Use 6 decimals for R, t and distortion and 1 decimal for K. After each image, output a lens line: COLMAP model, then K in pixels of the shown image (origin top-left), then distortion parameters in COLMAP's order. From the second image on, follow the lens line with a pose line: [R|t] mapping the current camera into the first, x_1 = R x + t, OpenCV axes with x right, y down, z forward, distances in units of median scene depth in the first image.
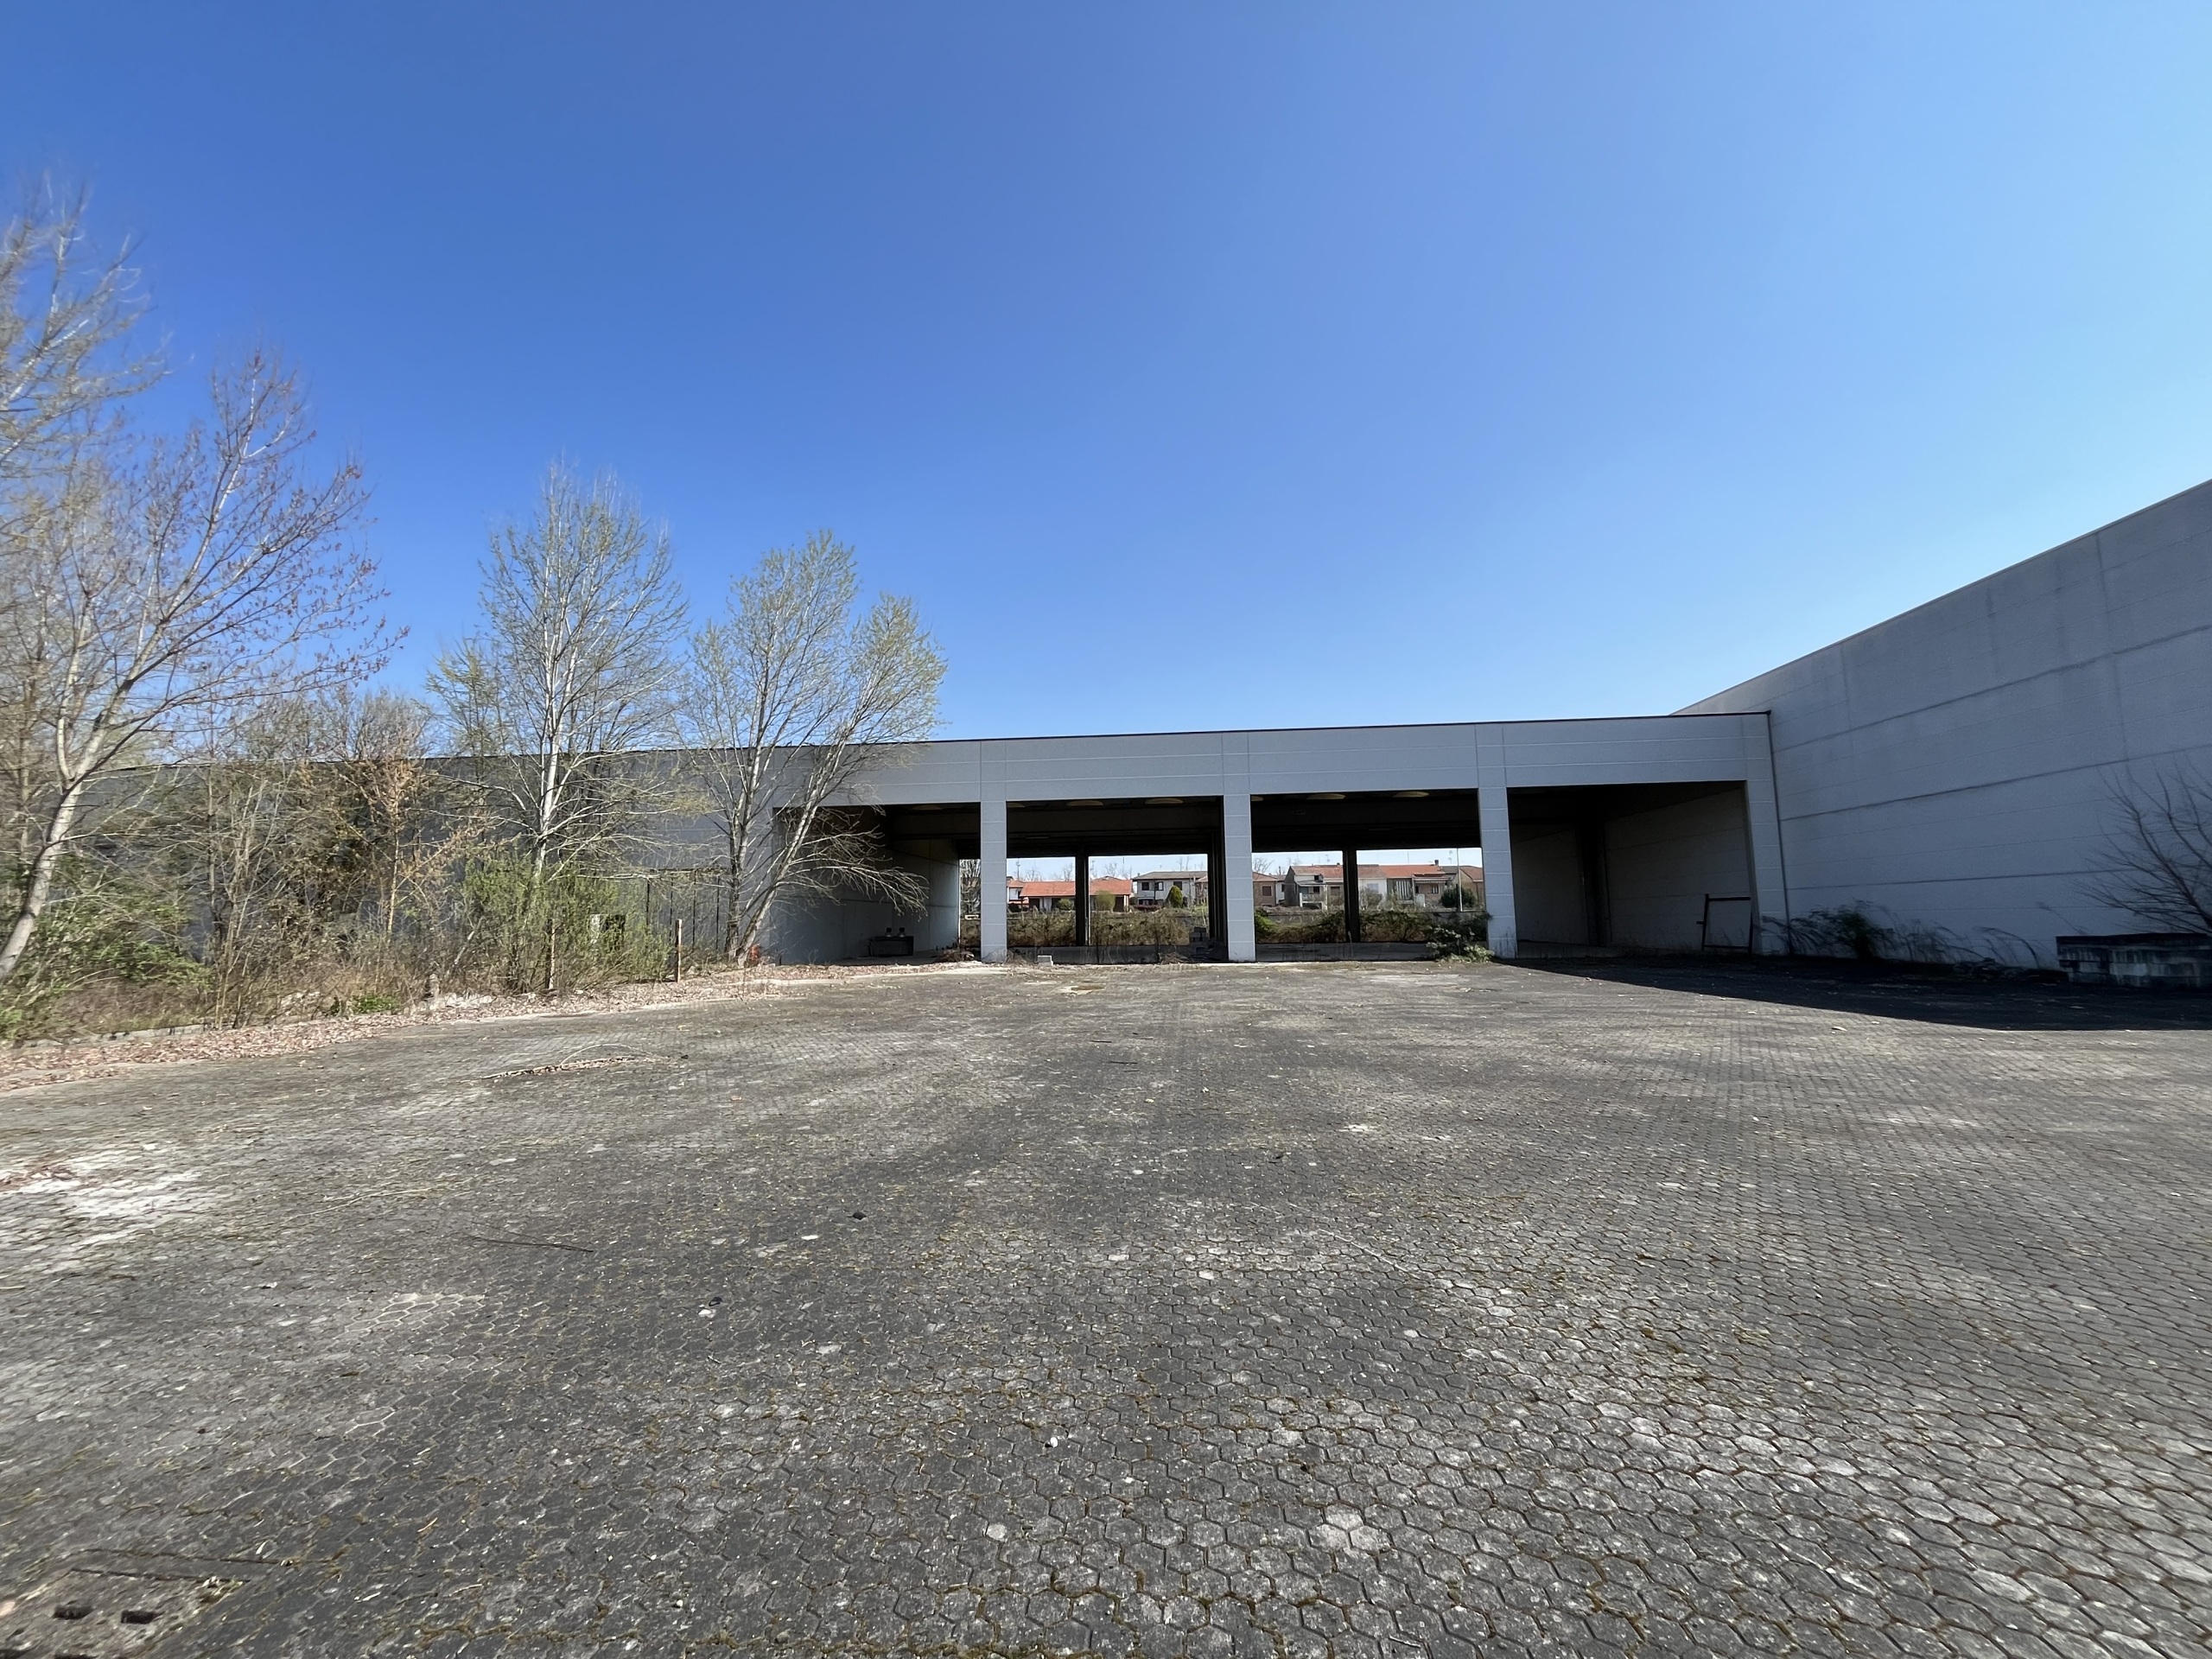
lens RADIAL K [[899.8, 0, 1106.0], [0, 899.8, 829.5], [0, 0, 1]] dist [-0.001510, -0.000100]
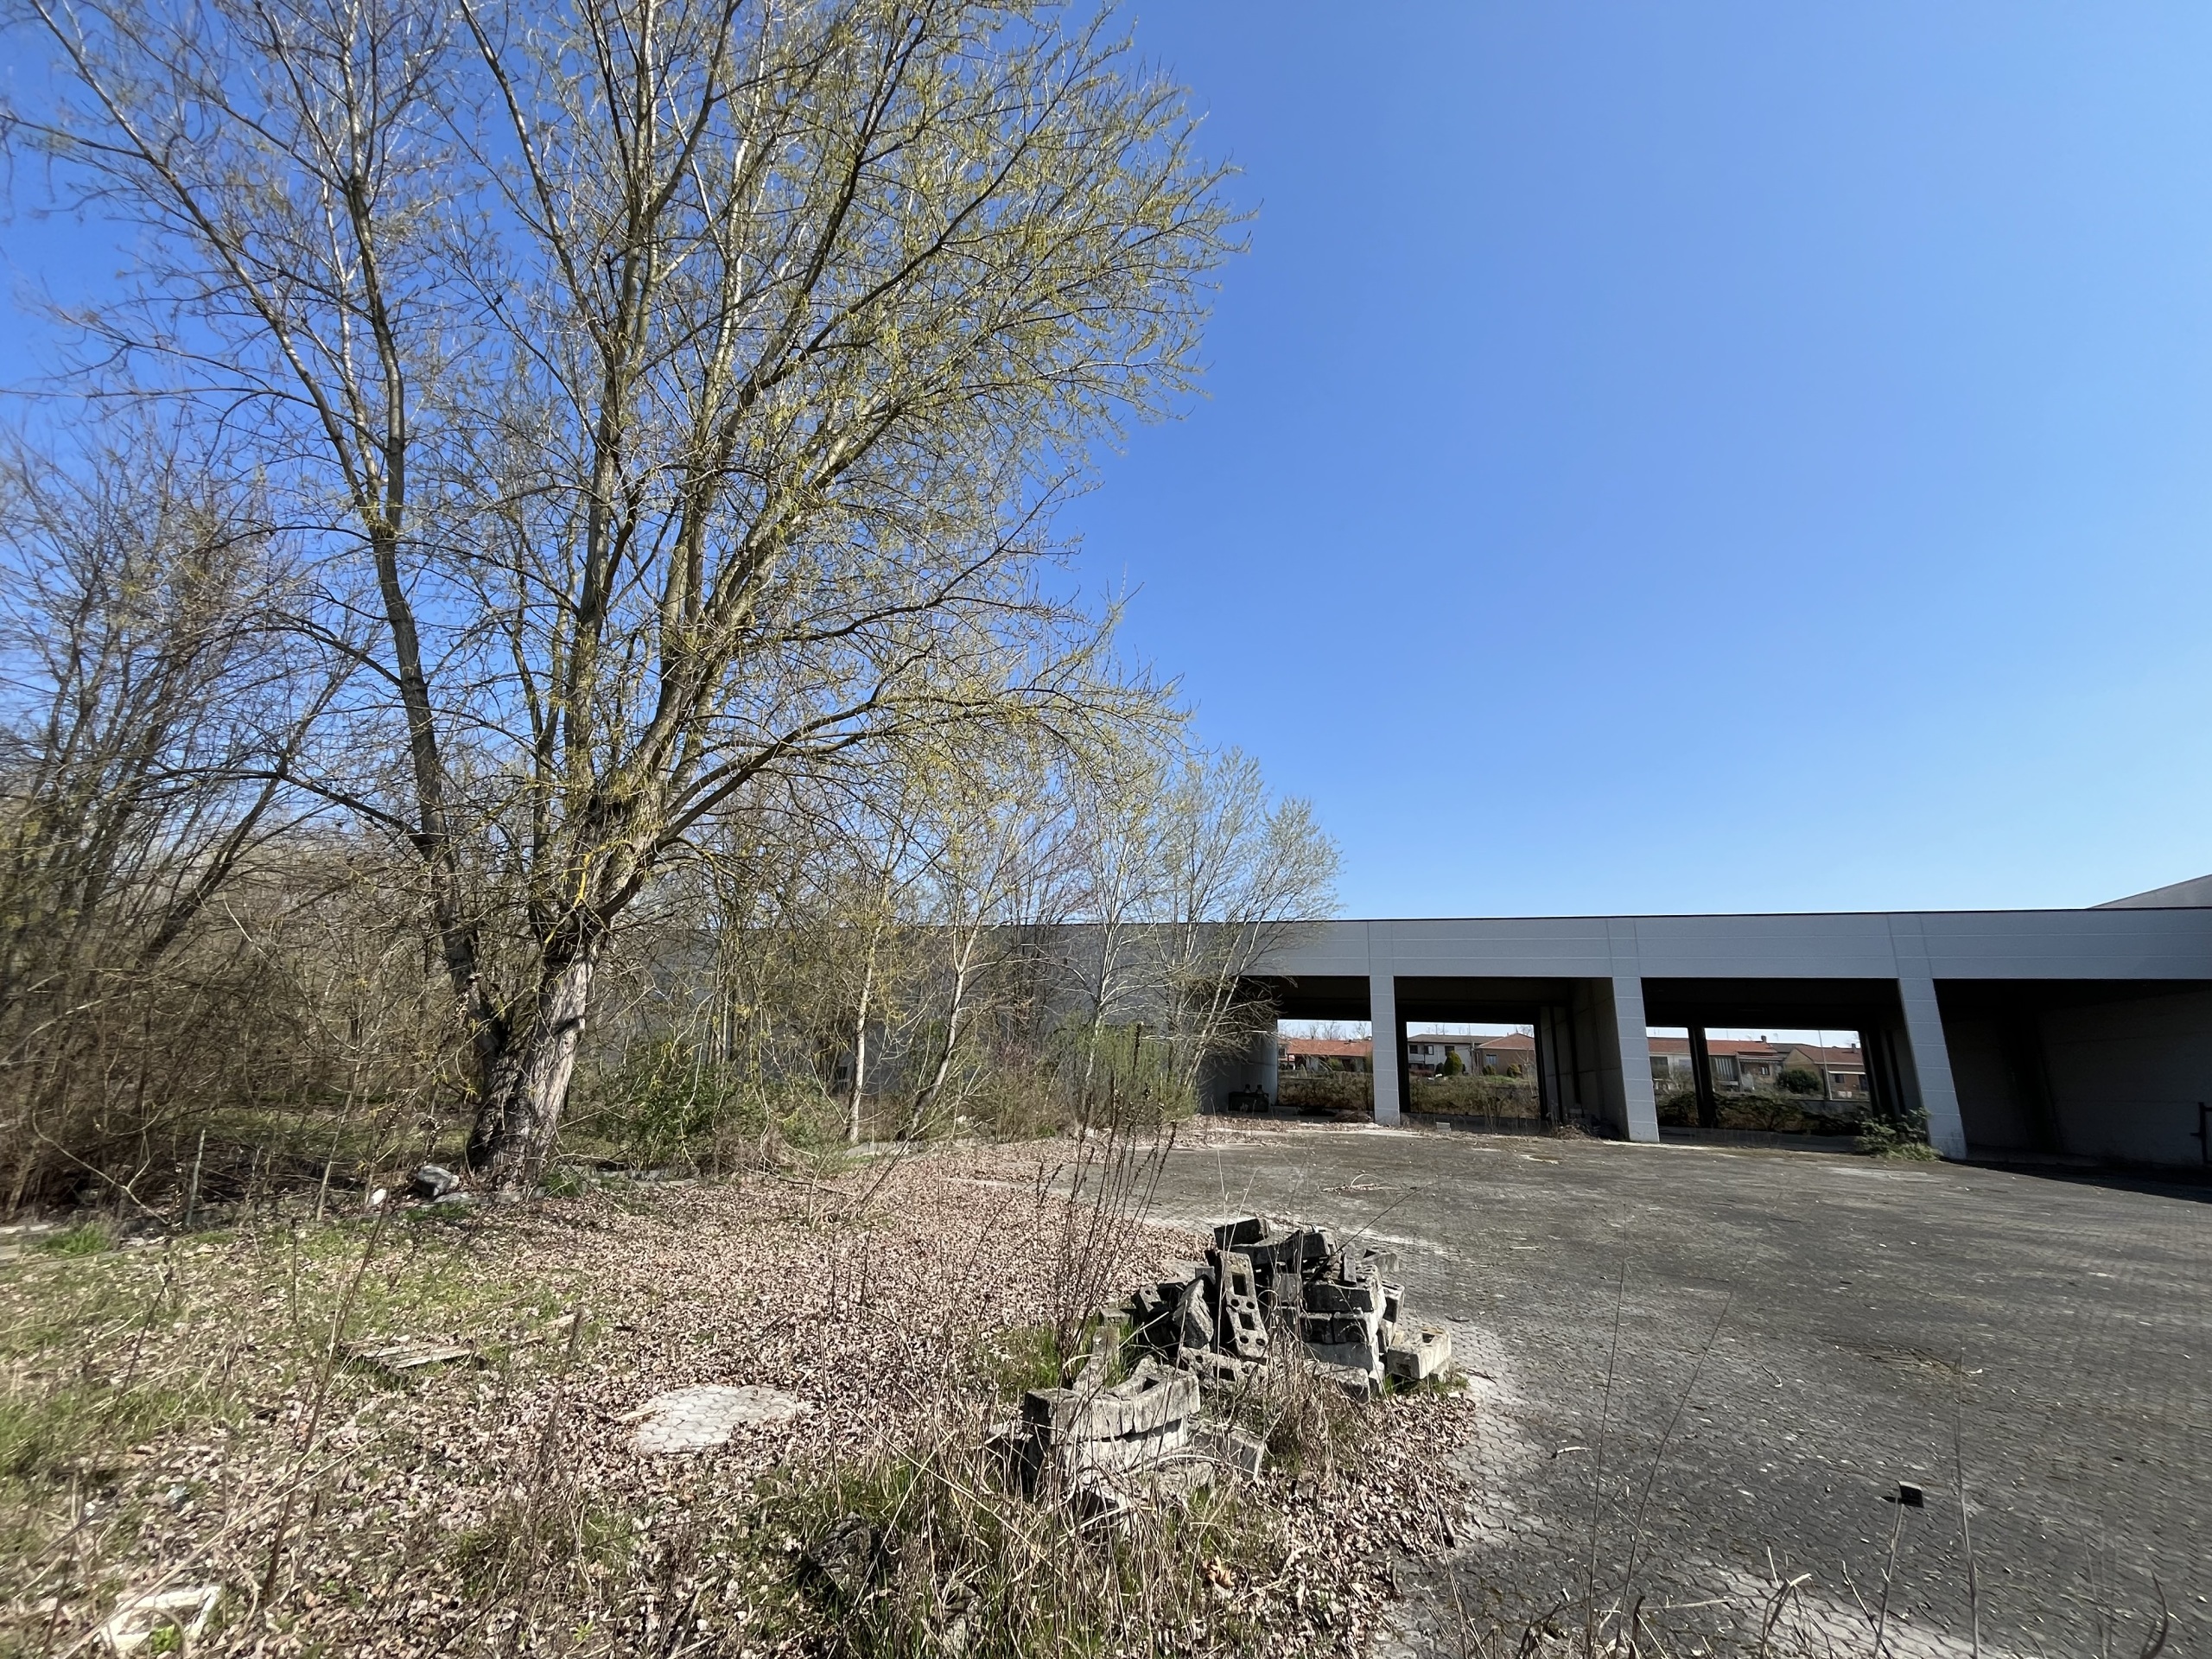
lens RADIAL K [[926.9, 0, 1106.0], [0, 926.9, 829.5], [0, 0, 1]] dist [-0.000330, -0.000030]
pose [[0.971107, -0.004806, -0.238595, -0.191554], [-0.032710, 0.987681, -0.153027, -0.022605], [0.236391, 0.156410, 0.958987, -0.215626]]
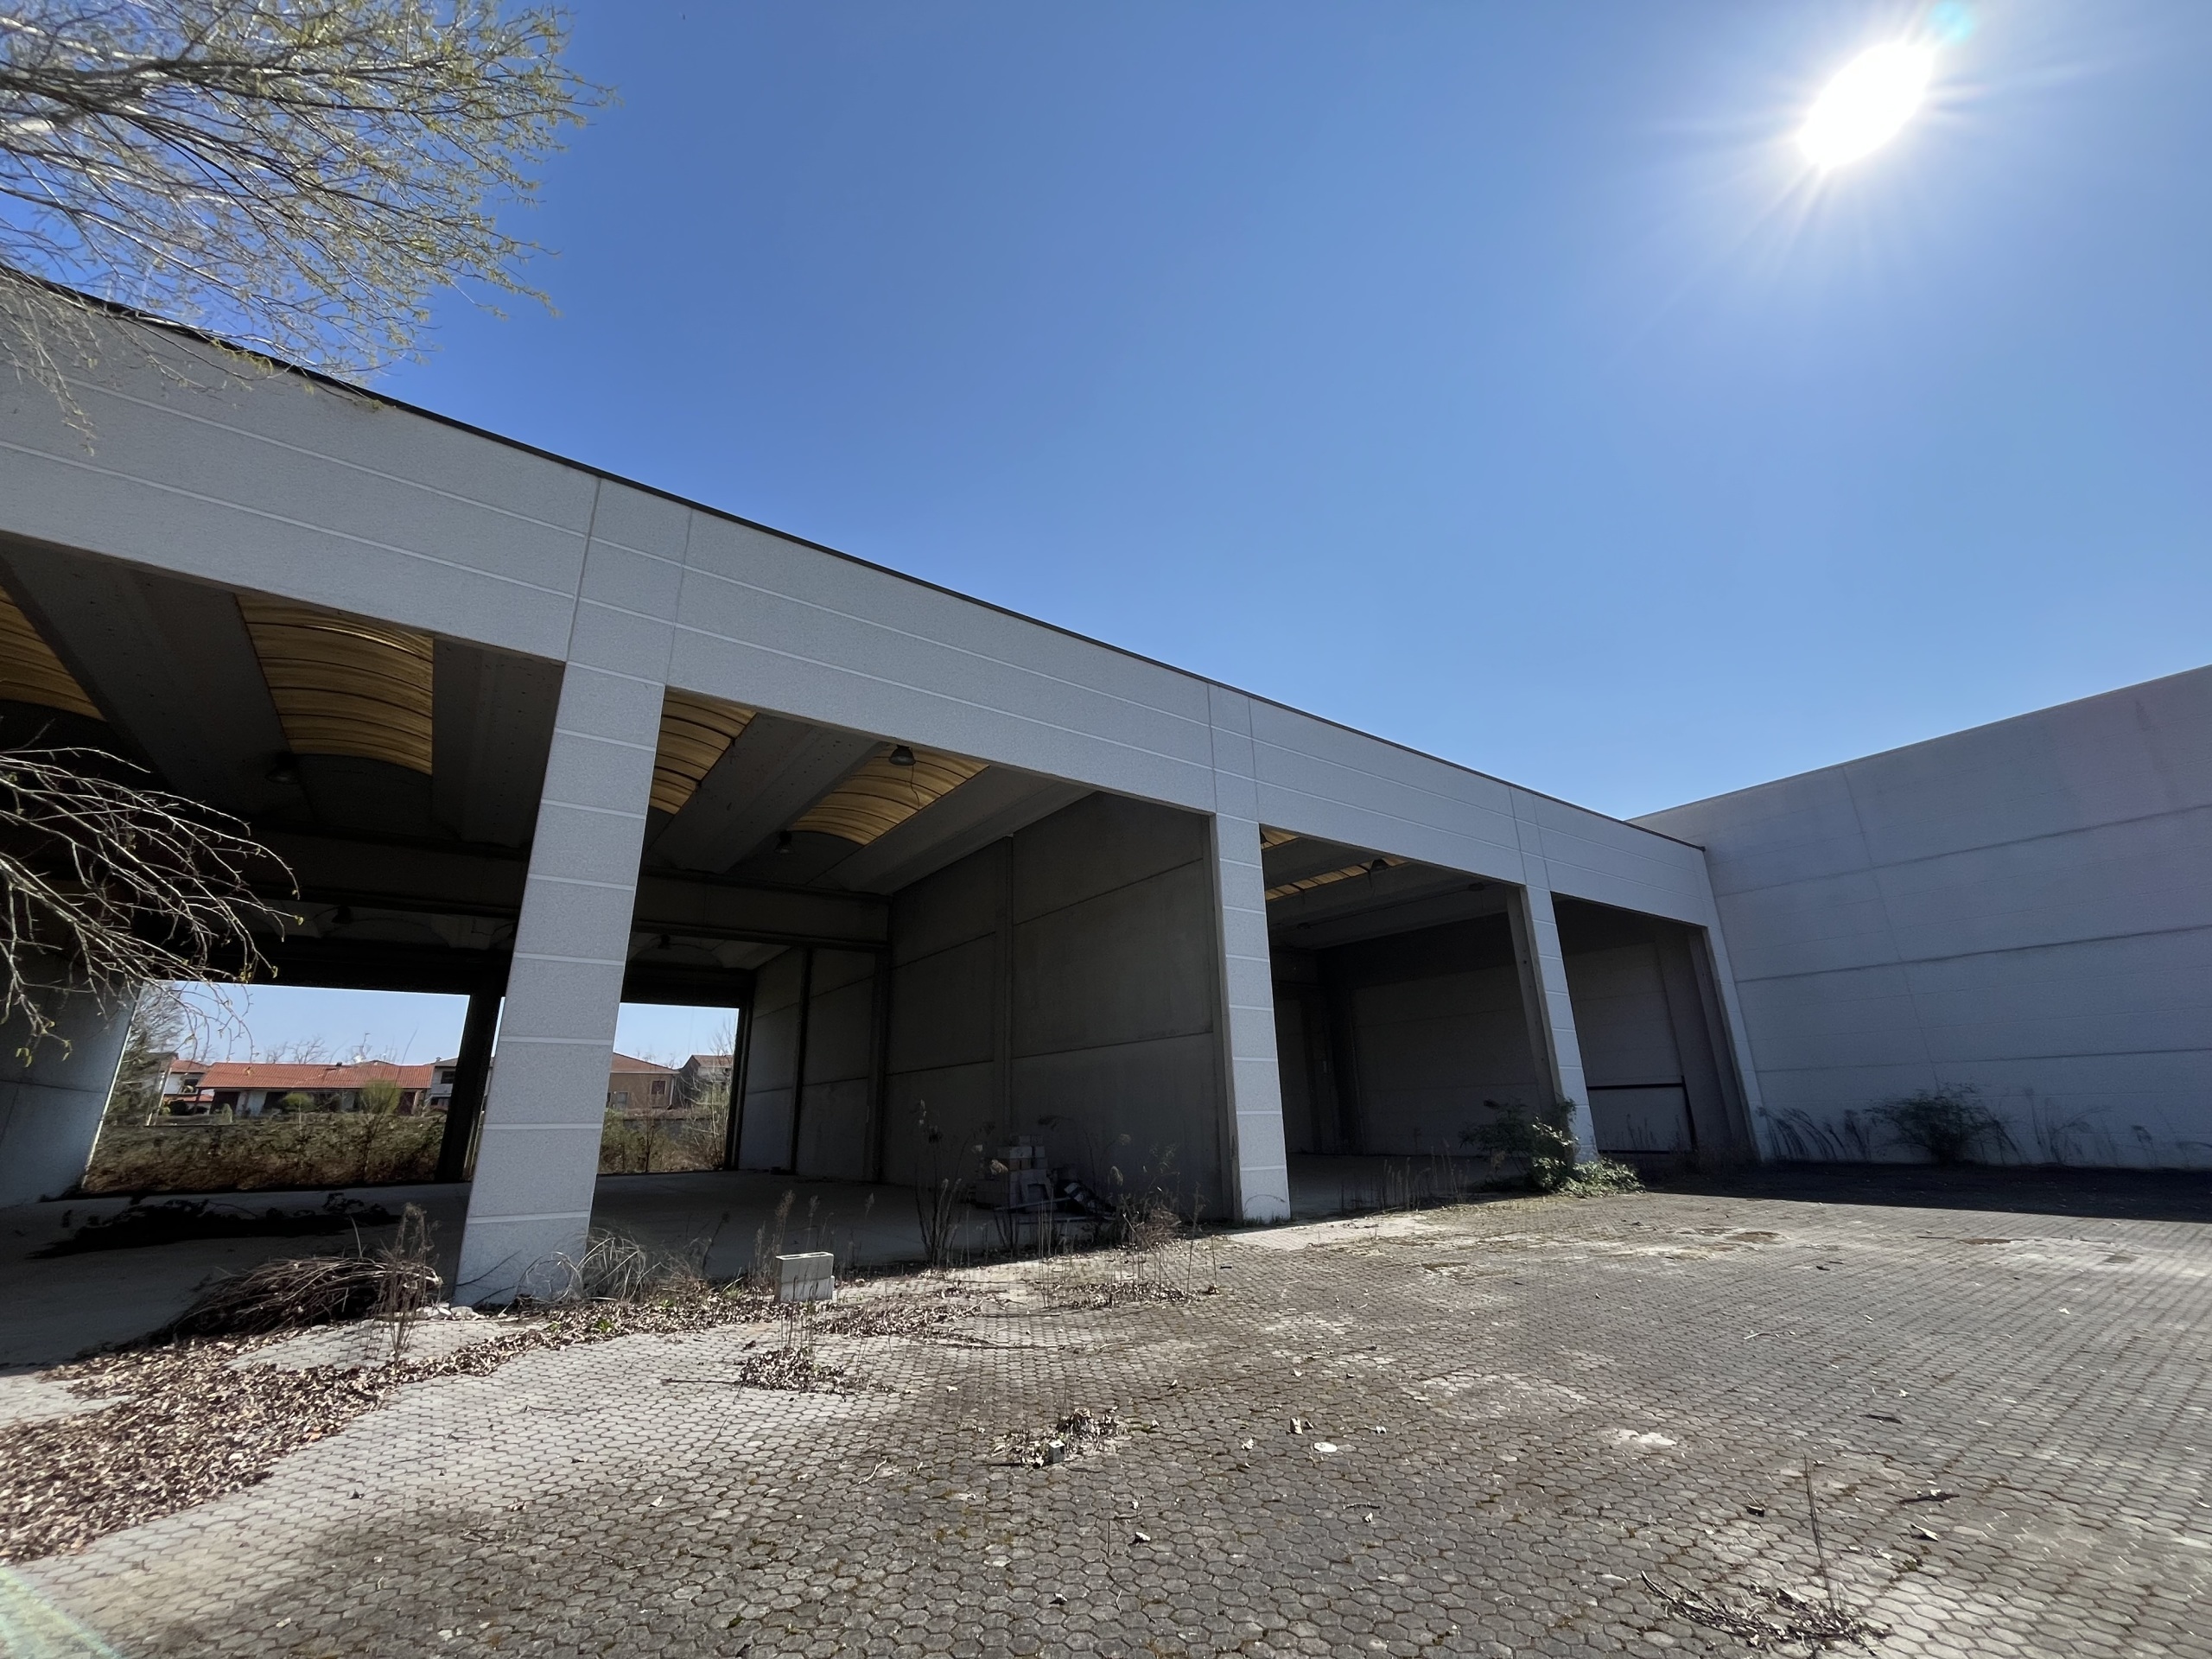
lens RADIAL K [[899.8, 0, 1106.0], [0, 899.8, 829.5], [0, 0, 1]] dist [-0.001510, -0.000100]
pose [[0.759538, 0.198516, 0.619430, -0.180340], [-0.057709, 0.969101, -0.239817, 0.078190], [-0.647897, 0.146403, 0.747526, 0.713853]]
